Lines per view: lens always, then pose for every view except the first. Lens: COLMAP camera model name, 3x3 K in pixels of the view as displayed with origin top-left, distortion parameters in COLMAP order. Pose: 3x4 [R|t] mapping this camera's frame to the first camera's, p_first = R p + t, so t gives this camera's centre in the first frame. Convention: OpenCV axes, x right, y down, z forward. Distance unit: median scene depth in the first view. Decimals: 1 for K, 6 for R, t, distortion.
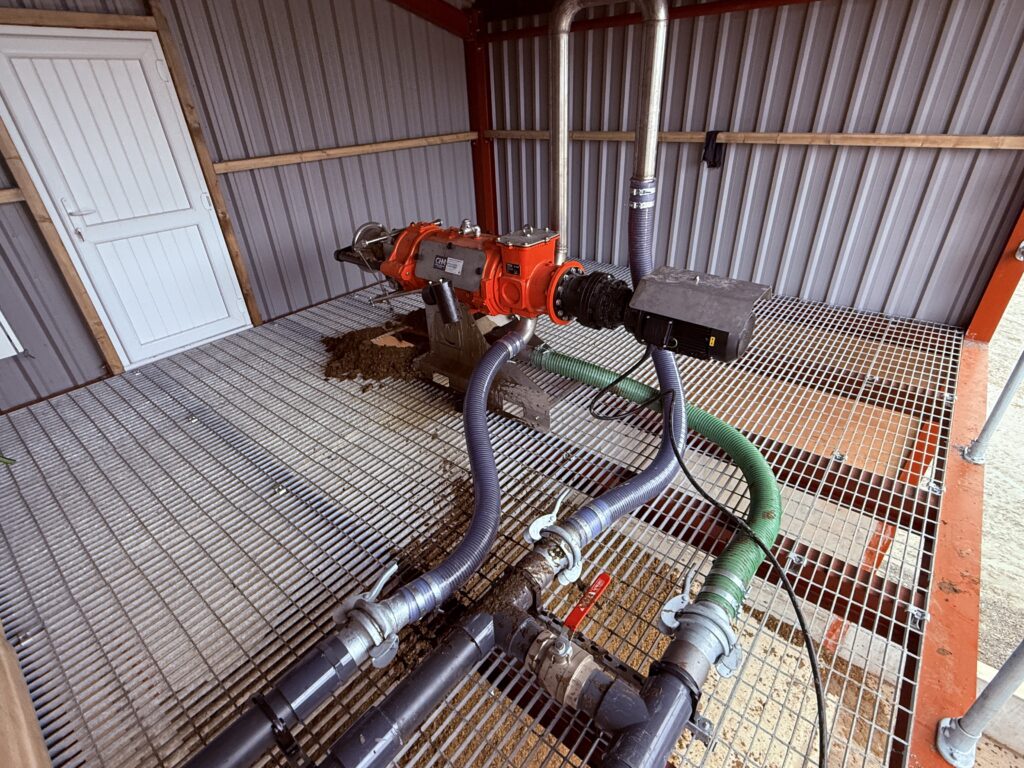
lens RADIAL K [[497.5, 0, 512.0], [0, 497.5, 384.0], [0, 0, 1]] dist [-0.000170, 0.000126]
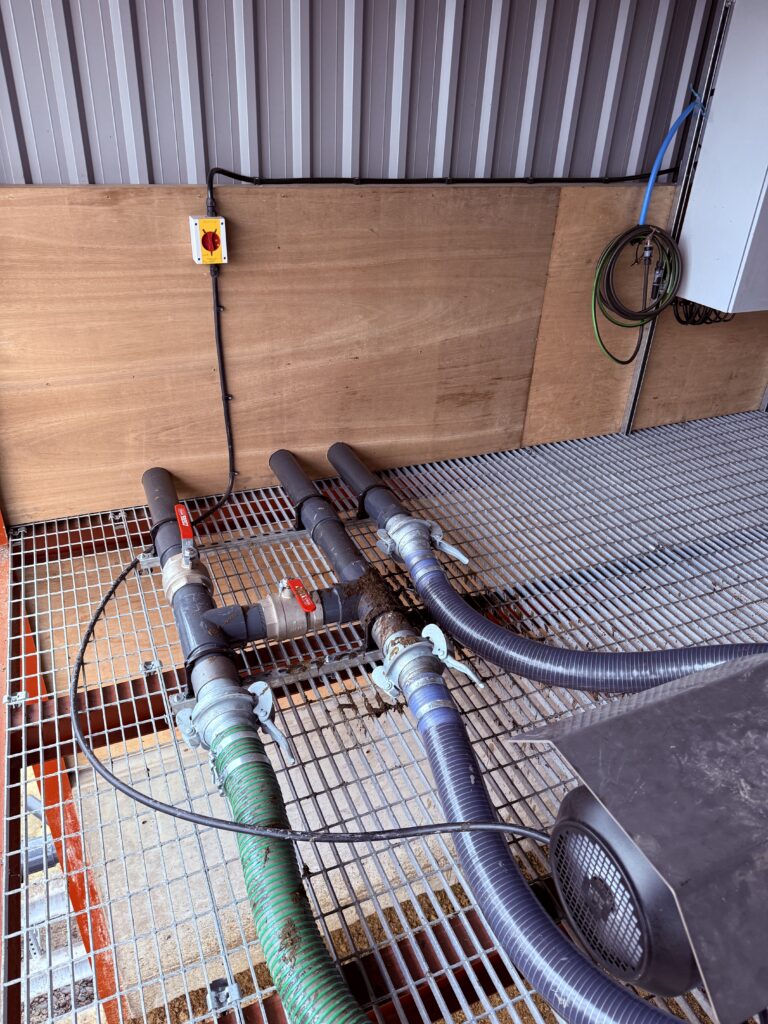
lens RADIAL K [[709.2, 0, 386.2], [0, 709.2, 512.6], [0, 0, 1]] dist [0.111120, -0.162975]
pose [[-0.455433, 0.465648, -0.758784, 0.433513], [-0.471527, 0.596777, 0.649245, -0.267292], [0.755145, 0.653474, -0.052226, 0.445139]]
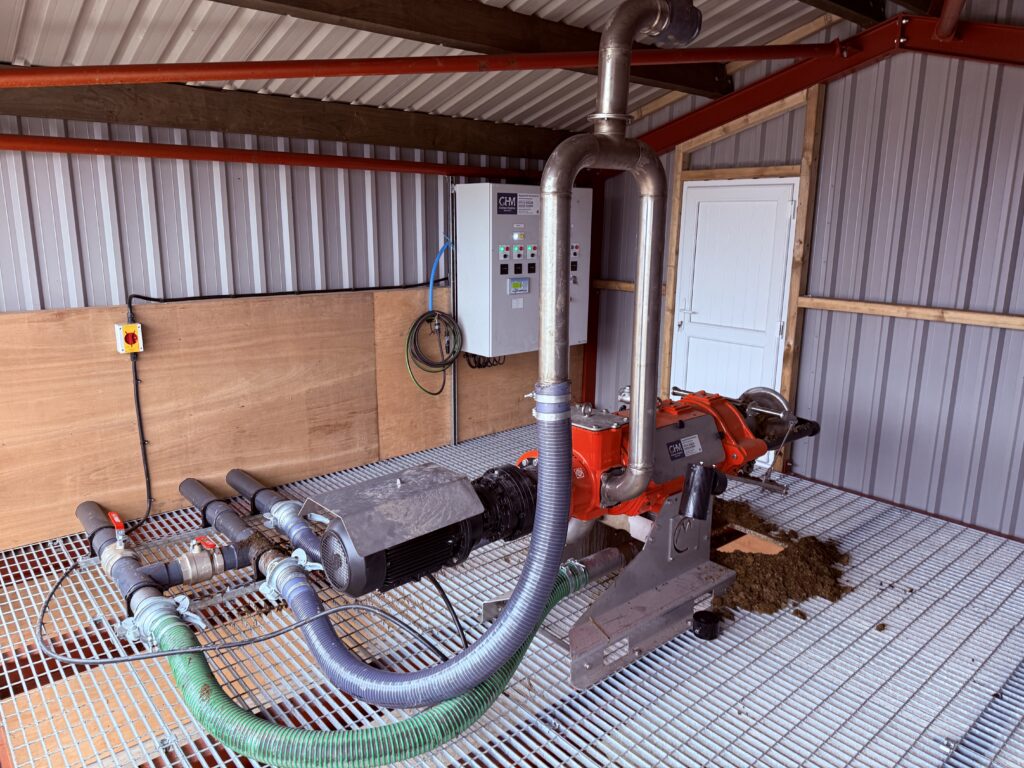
lens RADIAL K [[715.8, 0, 522.1], [0, 715.8, 380.6], [0, 0, 1]] dist [0.125300, -0.167854]
pose [[-0.162474, 0.253992, -0.953462, 0.804920], [-0.503527, 0.809669, 0.301490, -0.454547], [0.848565, 0.529078, -0.003658, 0.633441]]
